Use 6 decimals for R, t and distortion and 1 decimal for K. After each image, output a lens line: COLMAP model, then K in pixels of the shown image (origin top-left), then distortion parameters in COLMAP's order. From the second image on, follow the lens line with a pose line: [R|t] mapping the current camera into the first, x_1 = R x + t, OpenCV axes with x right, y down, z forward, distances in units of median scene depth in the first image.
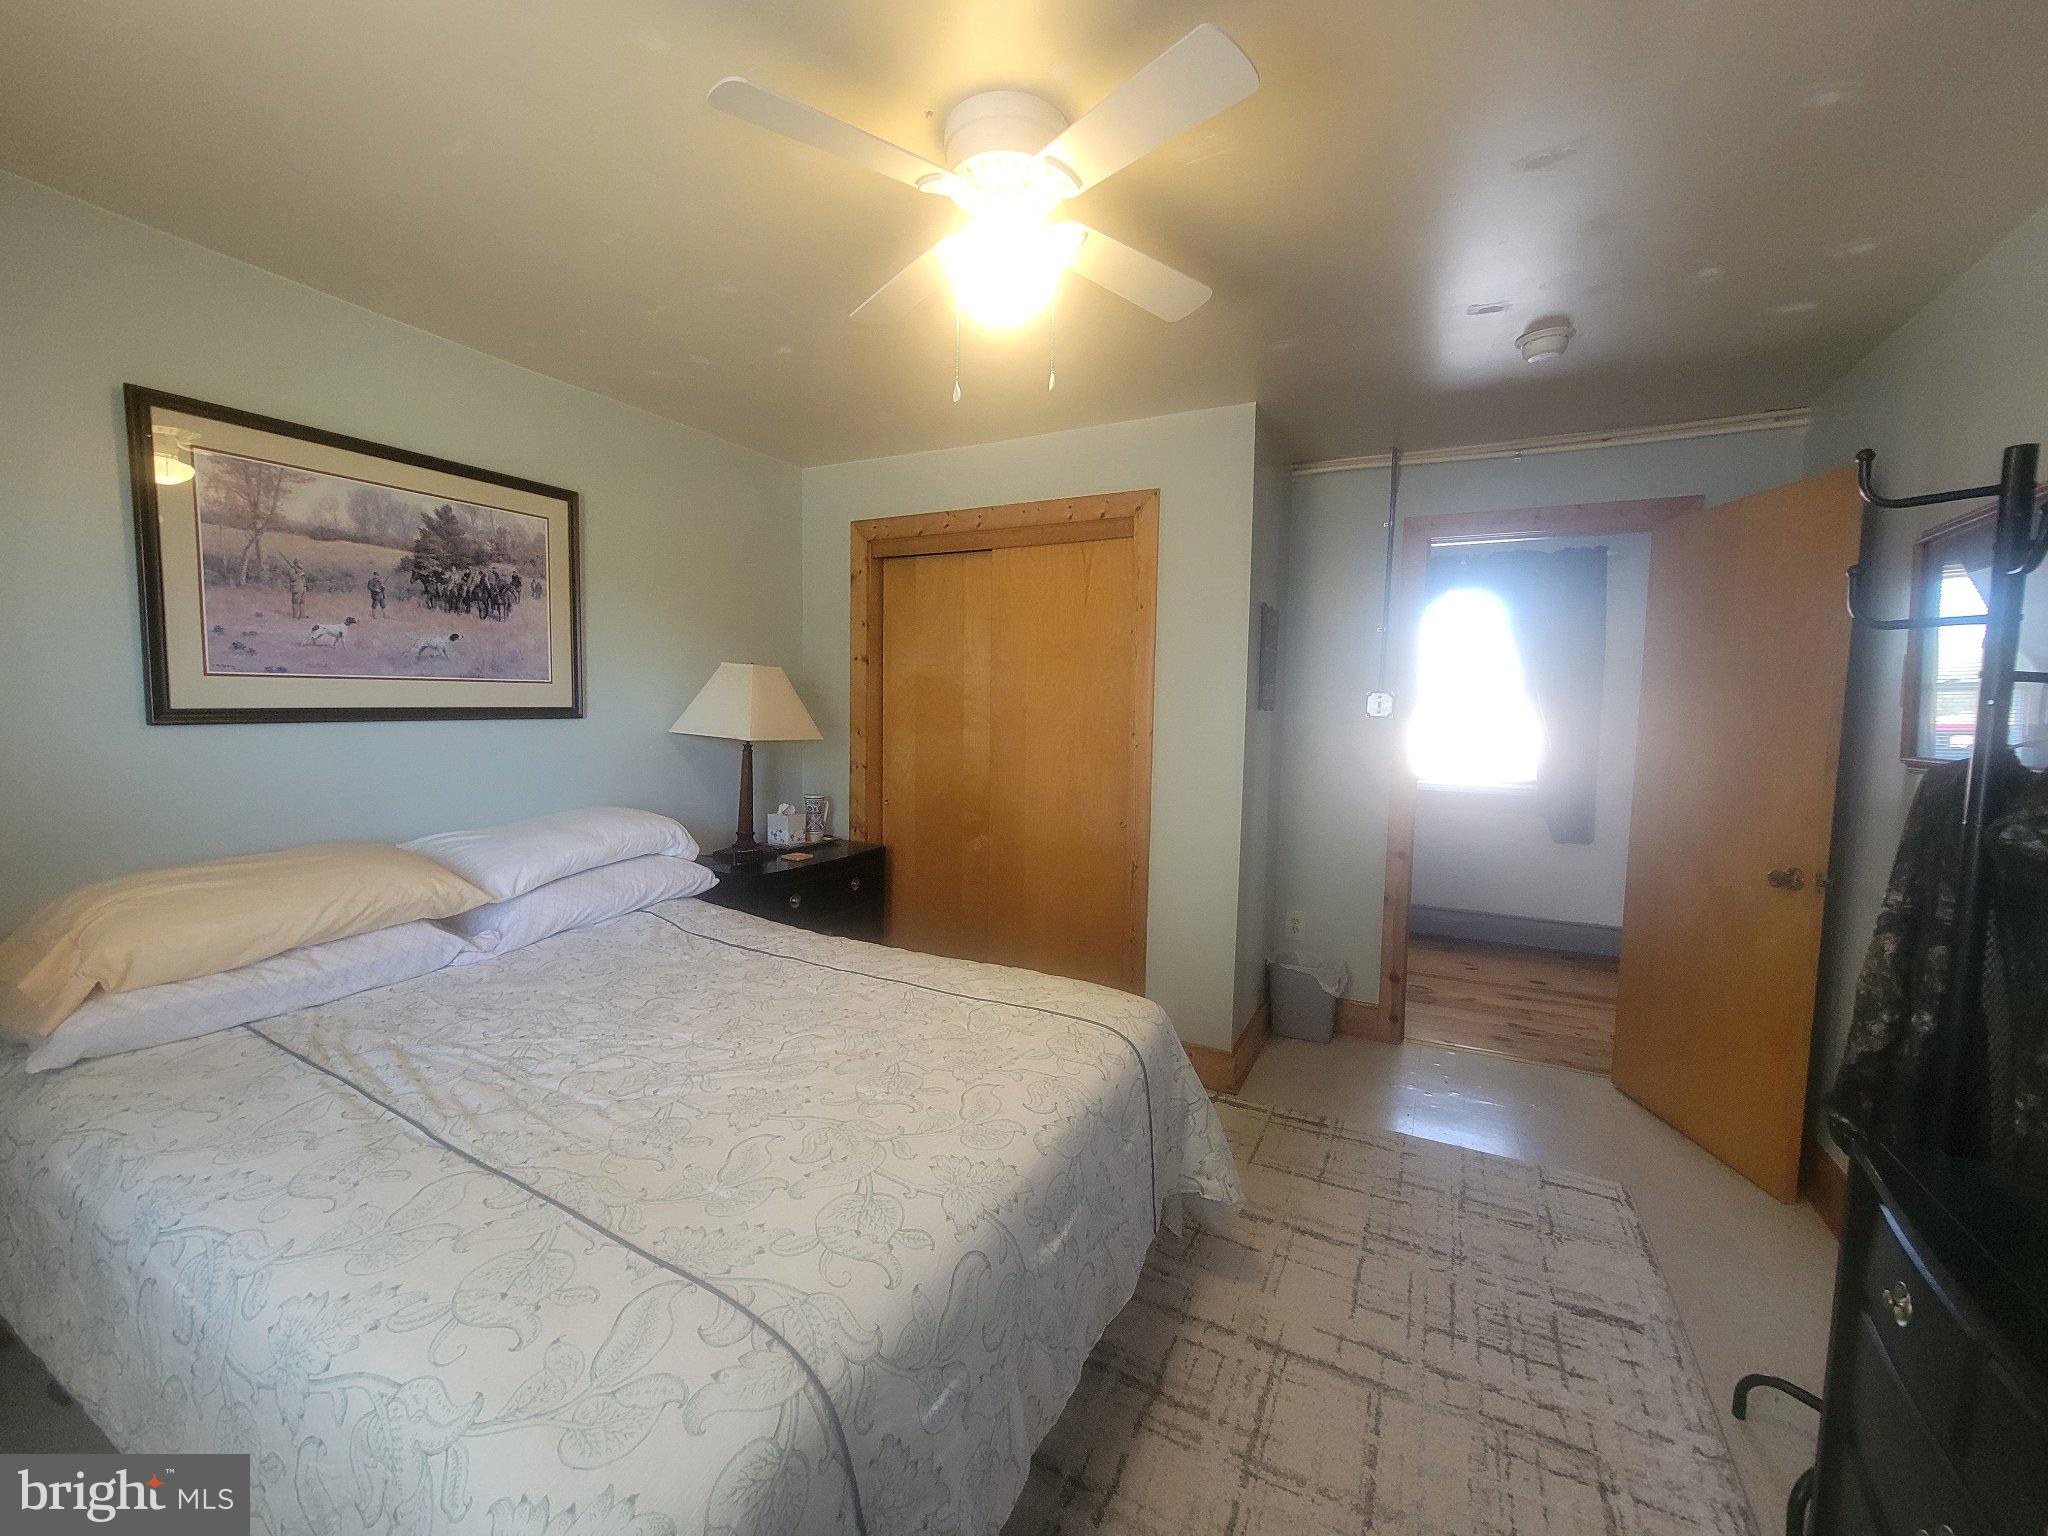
lens RADIAL K [[841.6, 0, 1012.4], [0, 841.6, 768.4], [0, 0, 1]] dist [-0.000273, -0.000593]
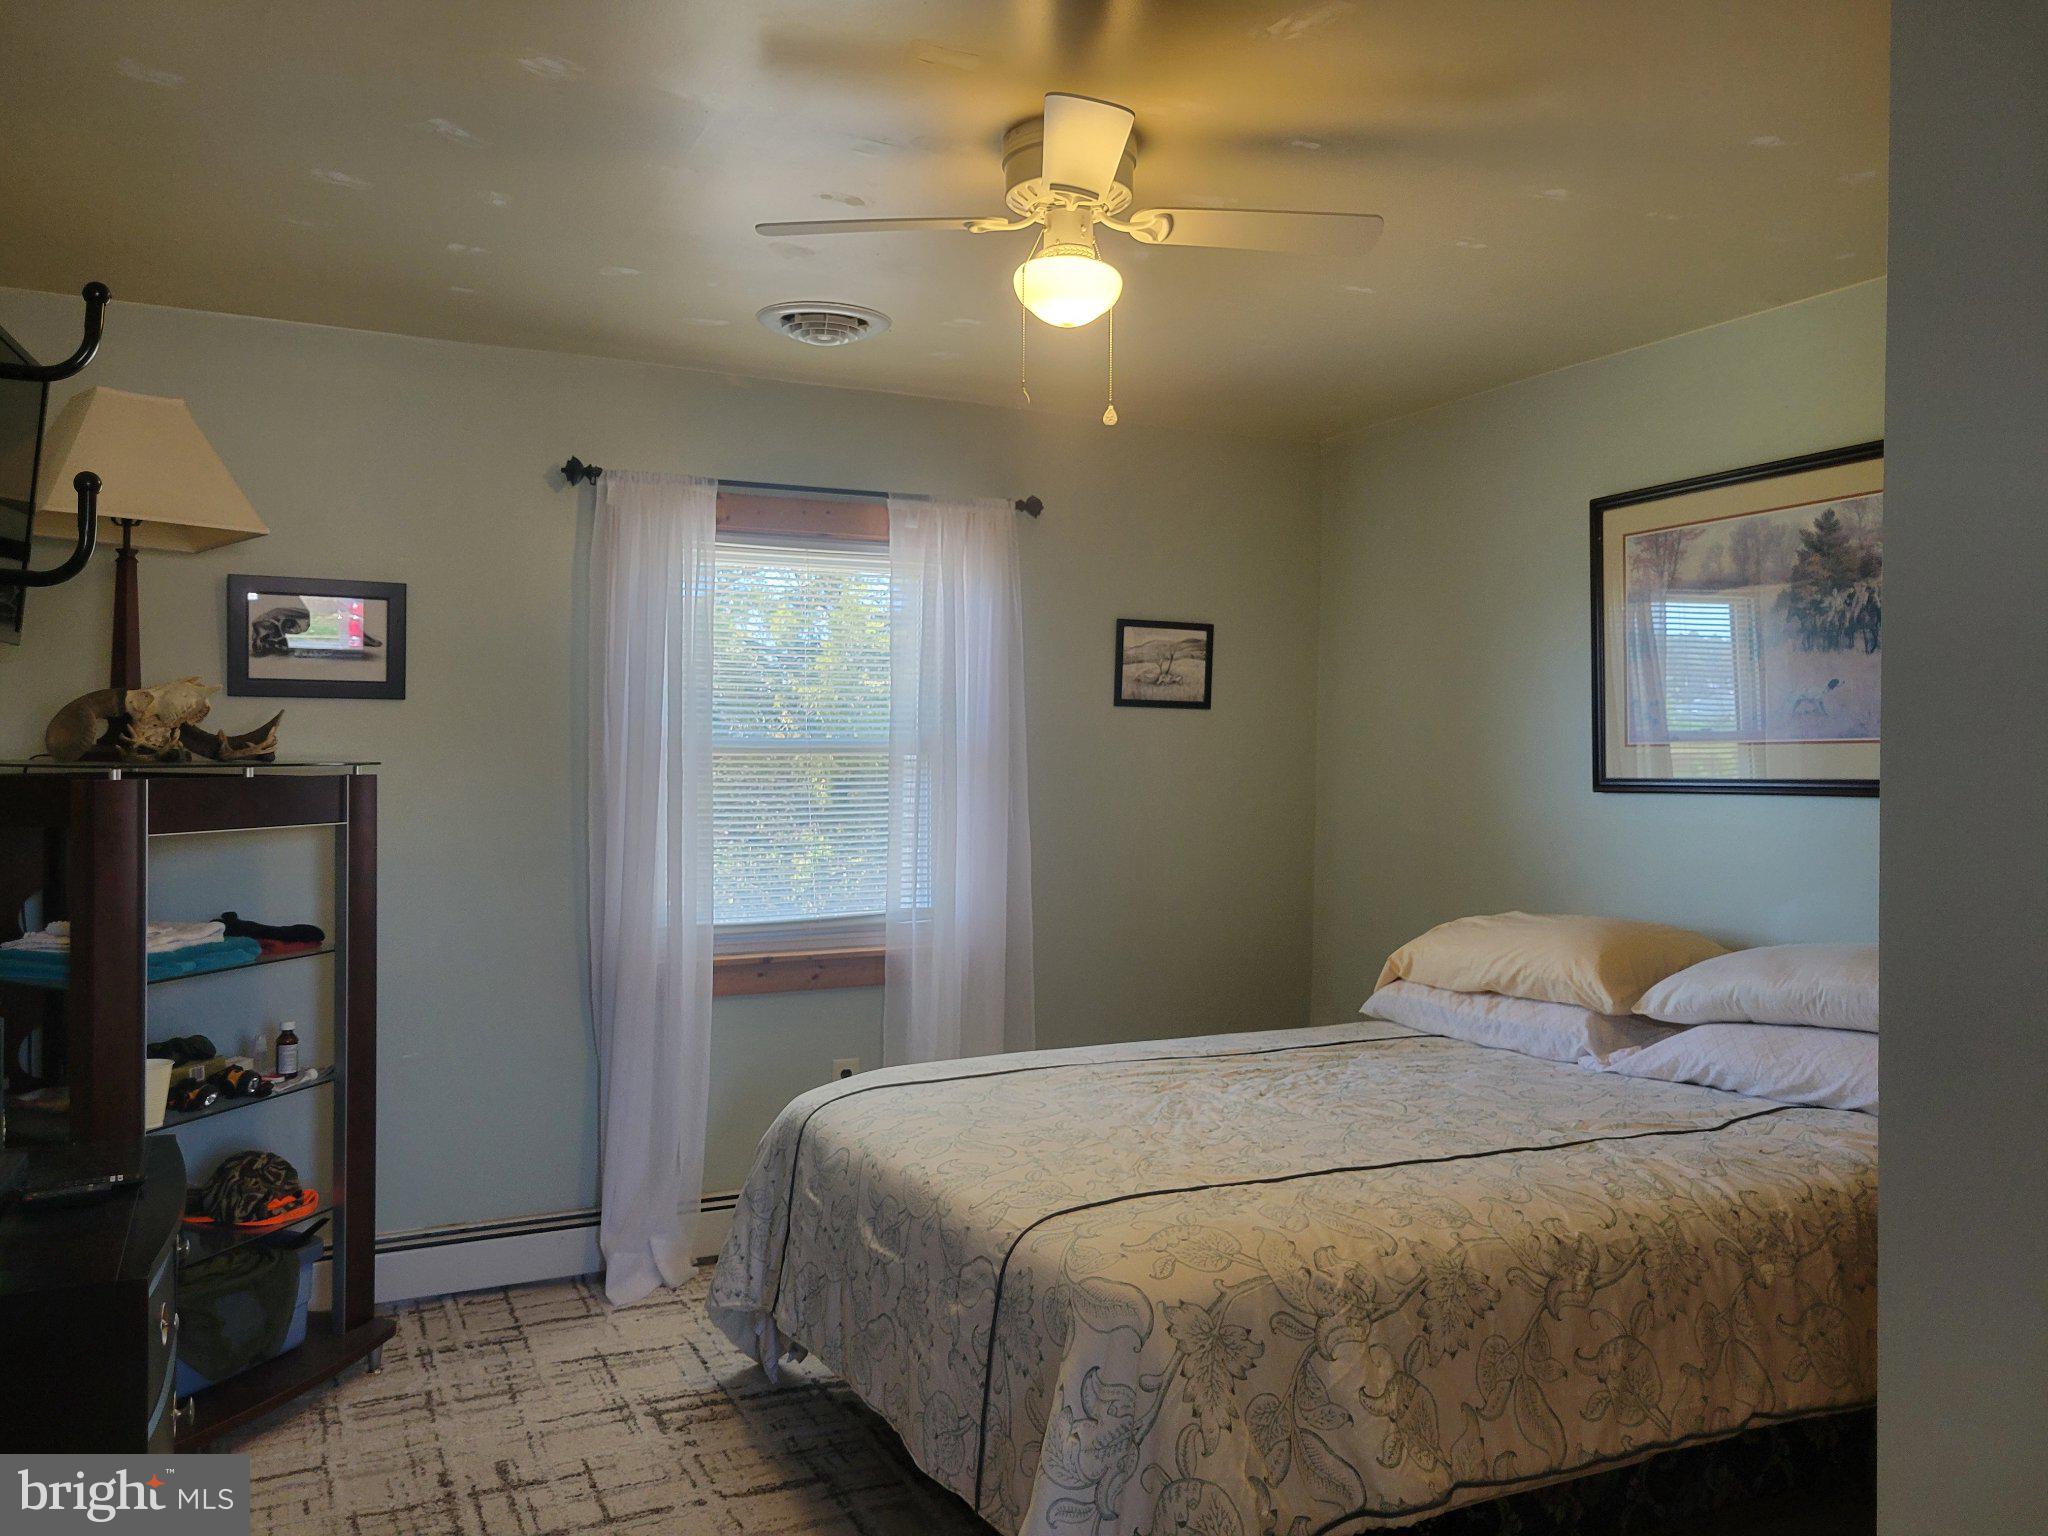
lens RADIAL K [[1558.2, 0, 1021.2], [0, 1558.2, 767.2], [0, 0, 1]] dist [0.047950, -0.036542]
pose [[-0.576866, -0.008439, -0.816796, 0.893000], [-0.067238, 0.997044, 0.037186, -0.088182], [0.814067, 0.076371, -0.575728, 1.246366]]
